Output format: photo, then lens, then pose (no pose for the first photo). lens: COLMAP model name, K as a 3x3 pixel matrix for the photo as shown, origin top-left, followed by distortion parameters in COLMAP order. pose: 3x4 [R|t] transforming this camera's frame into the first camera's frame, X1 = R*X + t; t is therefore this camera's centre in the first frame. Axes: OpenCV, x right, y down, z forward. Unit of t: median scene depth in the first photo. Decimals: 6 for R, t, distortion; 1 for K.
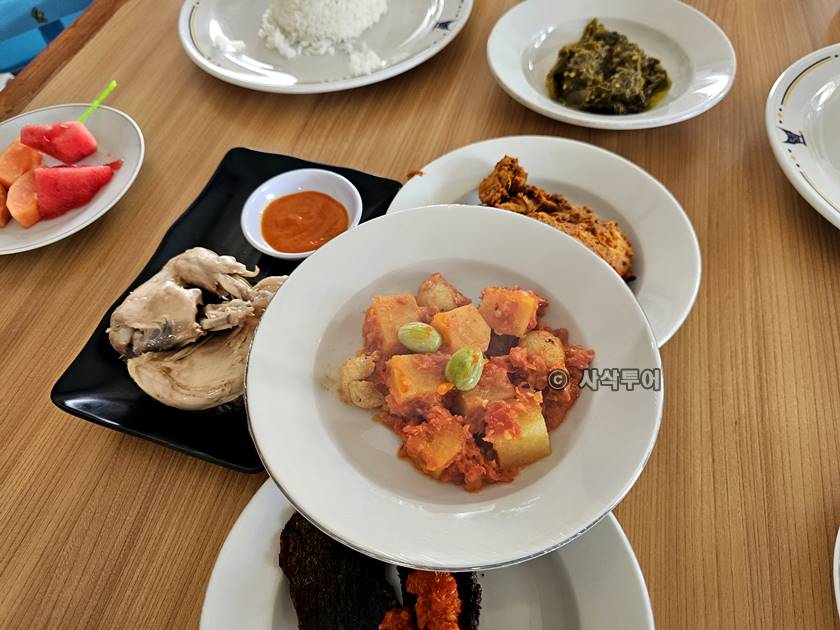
lens RADIAL K [[639.2, 0, 420.0], [0, 639.2, 315.0], [0, 0, 1]] dist [0.002737, -0.044635]
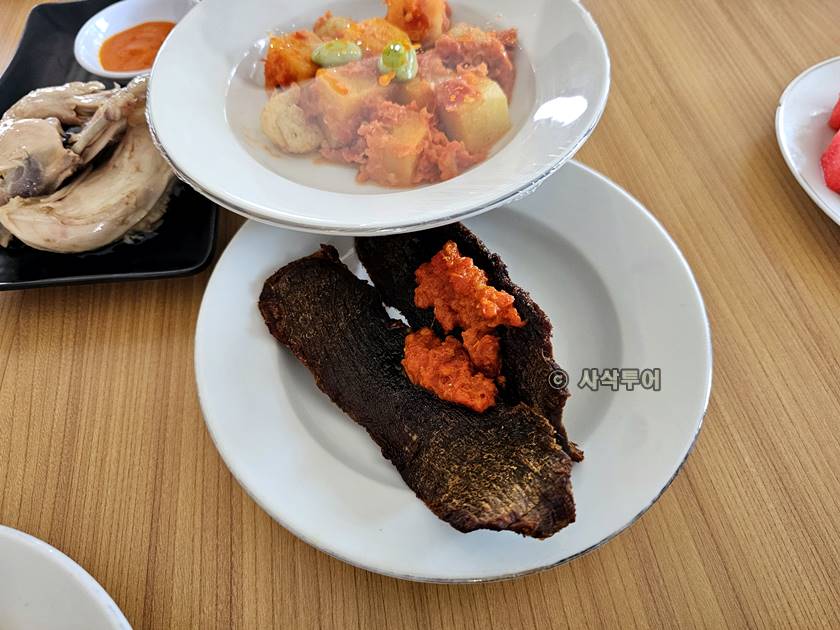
lens RADIAL K [[639.2, 0, 420.0], [0, 639.2, 315.0], [0, 0, 1]] dist [0.002737, -0.044635]
pose [[0.921739, -0.316729, 0.223788, -0.196507], [0.314265, 0.948145, 0.047521, 0.352084], [-0.227235, 0.026527, 0.973479, 0.109003]]
